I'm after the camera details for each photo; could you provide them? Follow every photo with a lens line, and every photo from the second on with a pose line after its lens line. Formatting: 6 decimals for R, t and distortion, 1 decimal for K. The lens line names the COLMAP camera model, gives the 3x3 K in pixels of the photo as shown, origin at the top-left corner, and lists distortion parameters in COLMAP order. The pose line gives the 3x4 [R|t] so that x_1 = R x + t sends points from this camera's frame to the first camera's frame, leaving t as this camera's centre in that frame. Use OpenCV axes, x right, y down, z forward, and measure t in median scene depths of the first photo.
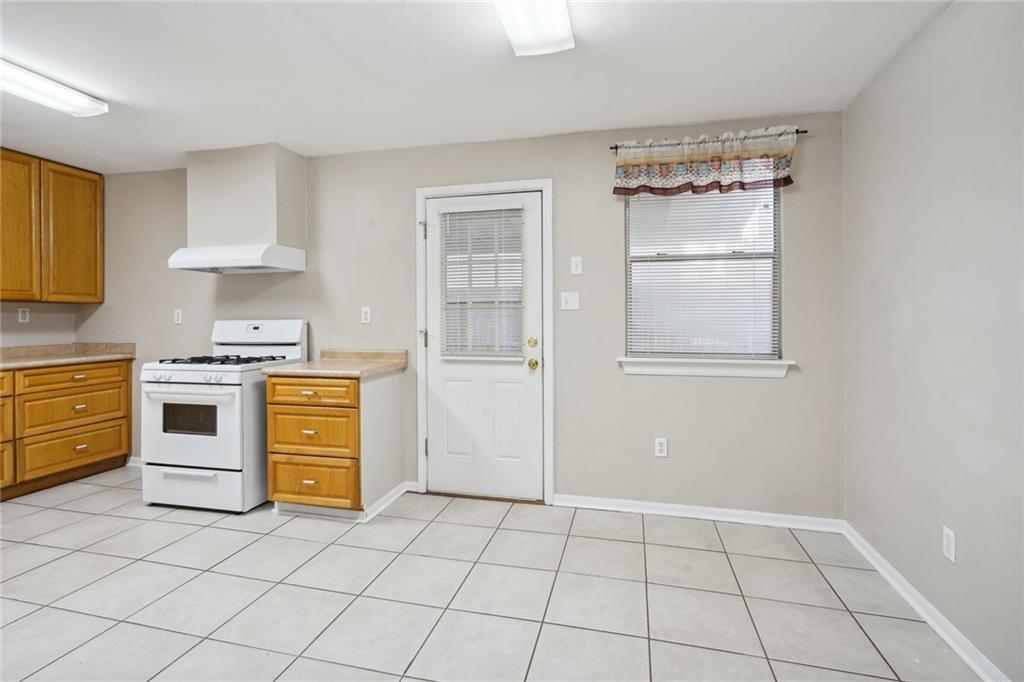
lens RADIAL K [[498.0, 0, 509.3], [0, 498.0, 324.2], [0, 0, 1]] dist [-0.001201, -0.000302]
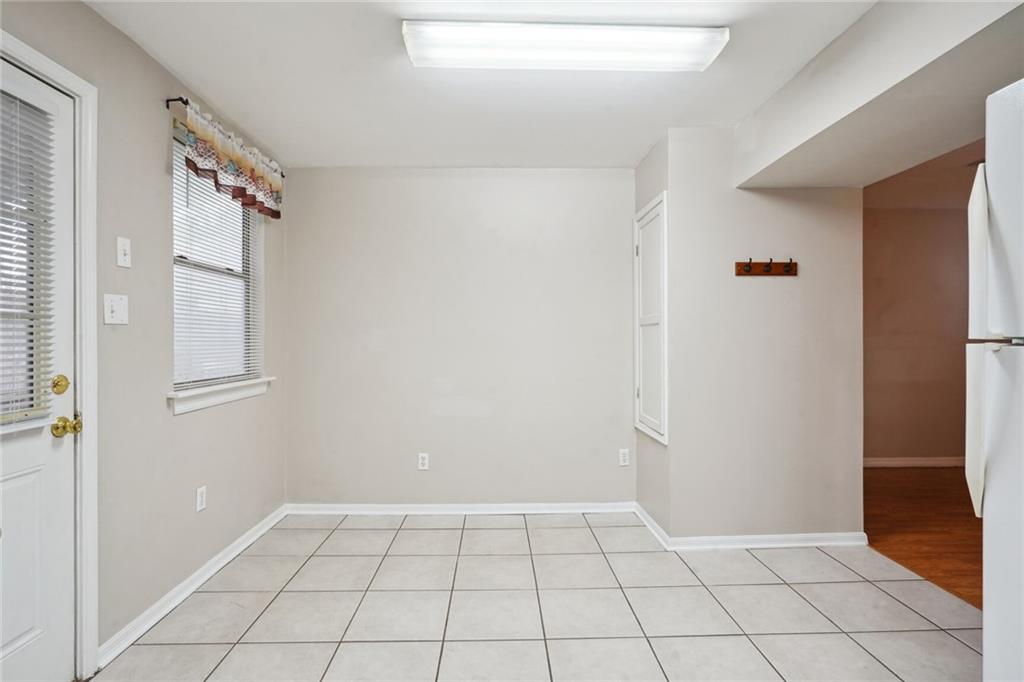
lens RADIAL K [[505.9, 0, 512.0], [0, 505.9, 341.0], [0, 0, 1]] dist [0.000479, 0.000111]
pose [[-0.278984, -0.006555, 0.960273, -0.547682], [0.010807, 0.999892, 0.009965, -0.008710], [-0.960235, 0.013158, -0.278883, 0.658708]]
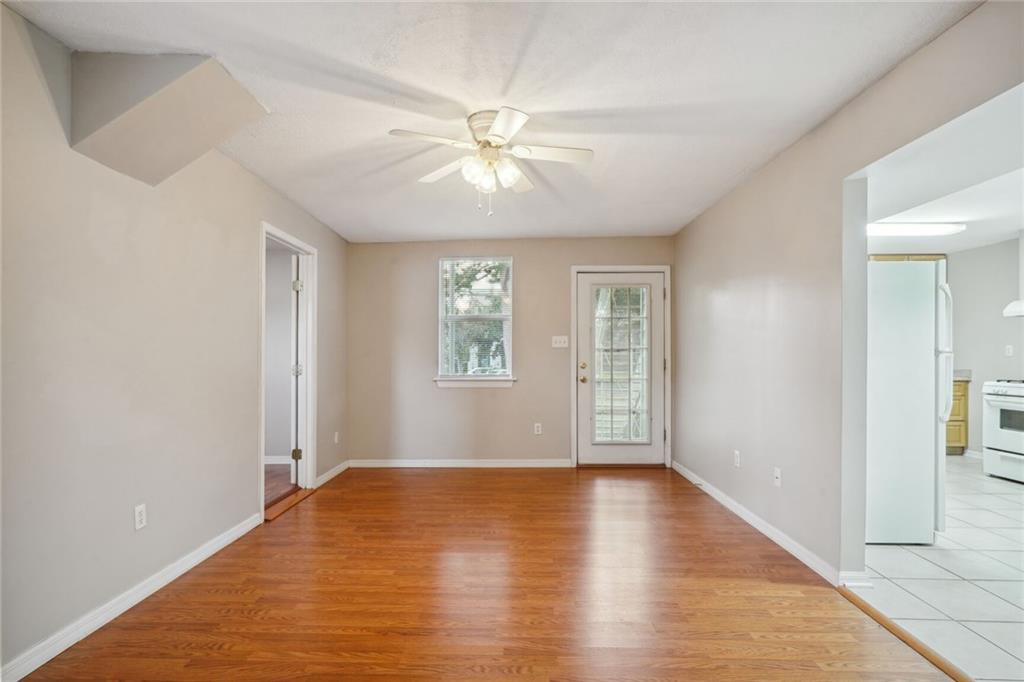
lens RADIAL K [[497.3, 0, 494.3], [0, 497.3, 355.7], [0, 0, 1]] dist [-0.002679, -0.000699]
pose [[0.204358, 0.000503, -0.978896, 0.411807], [-0.008735, 0.999961, -0.001310, 0.014265], [0.978857, 0.008819, 0.204355, -0.725542]]
